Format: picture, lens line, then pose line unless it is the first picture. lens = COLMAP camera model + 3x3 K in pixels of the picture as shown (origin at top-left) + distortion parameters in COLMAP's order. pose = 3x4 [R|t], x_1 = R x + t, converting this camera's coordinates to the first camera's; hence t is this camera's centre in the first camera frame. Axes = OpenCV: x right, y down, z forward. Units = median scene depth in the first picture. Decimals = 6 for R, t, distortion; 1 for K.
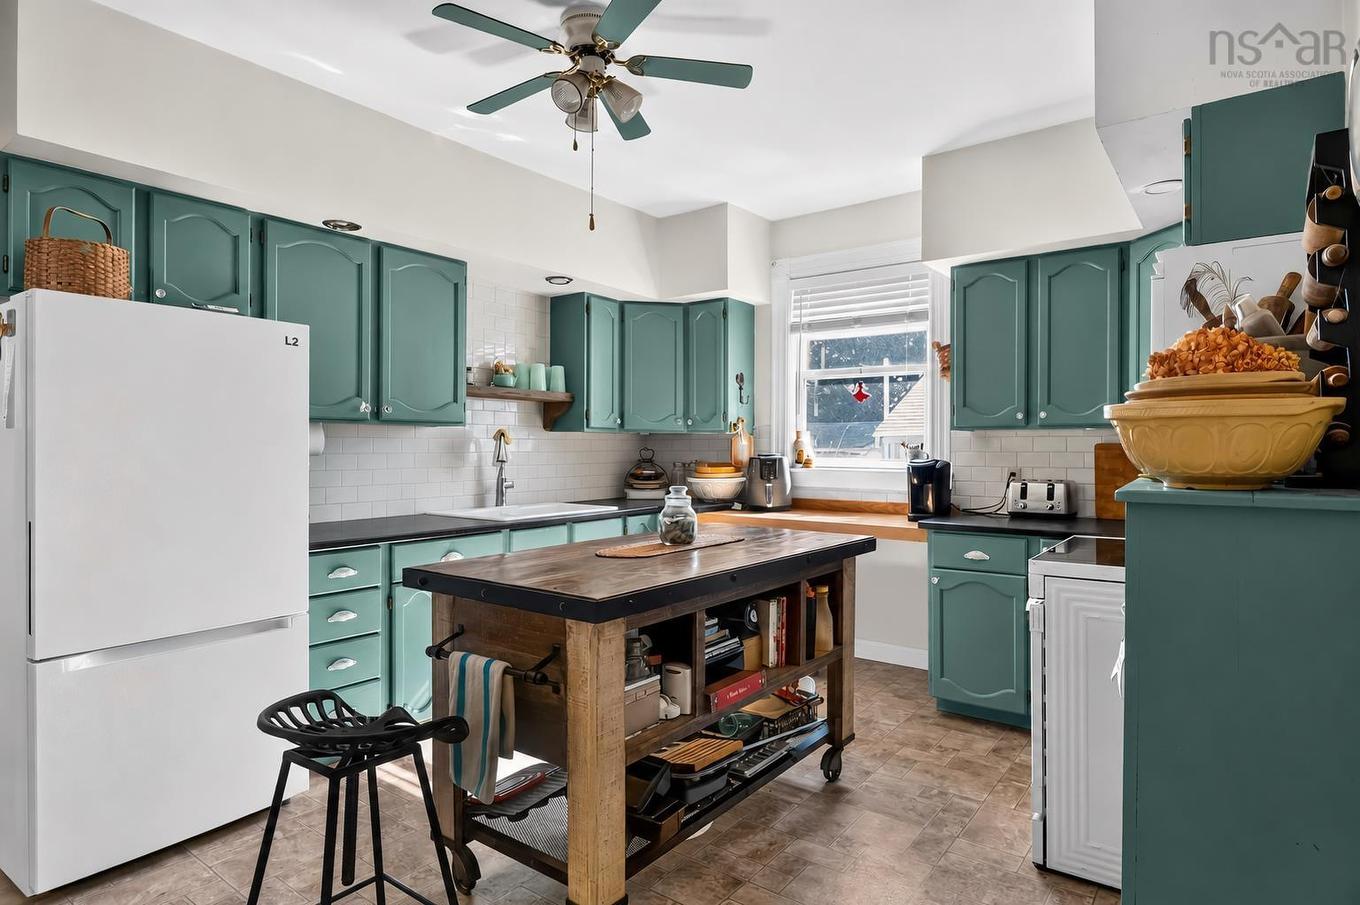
lens RADIAL K [[713.7, 0, 682.3], [0, 713.7, 443.7], [0, 0, 1]] dist [0.003467, 0.000366]
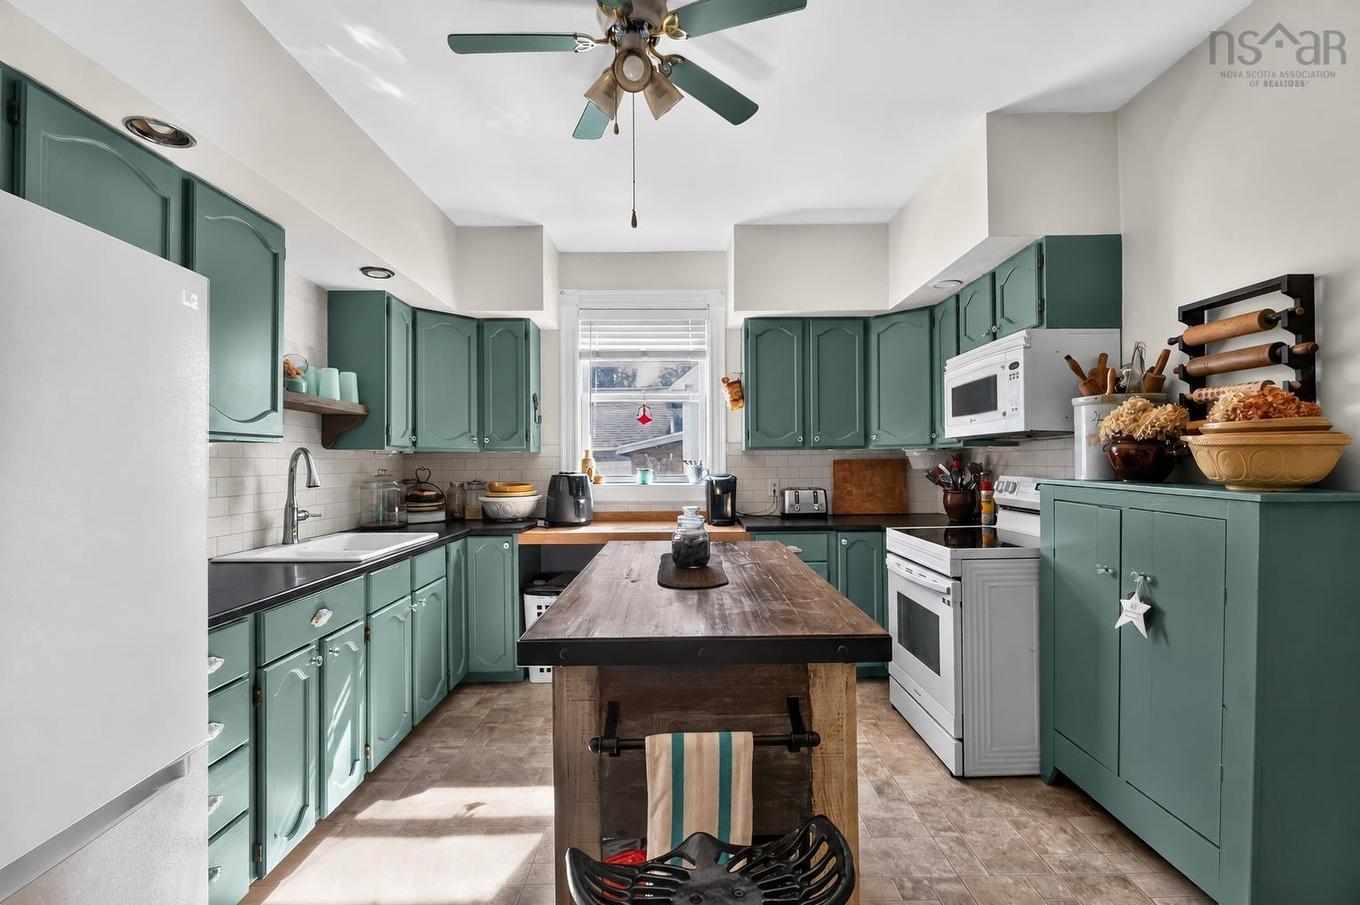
lens RADIAL K [[606.2, 0, 681.1], [0, 606.2, 454.0], [0, 0, 1]] dist [-0.001253, -0.000282]
pose [[0.807069, 0.000142, 0.590457, -0.301773], [0.005657, 0.999952, -0.007973, -0.004047], [-0.590430, 0.009776, 0.807030, 0.198961]]
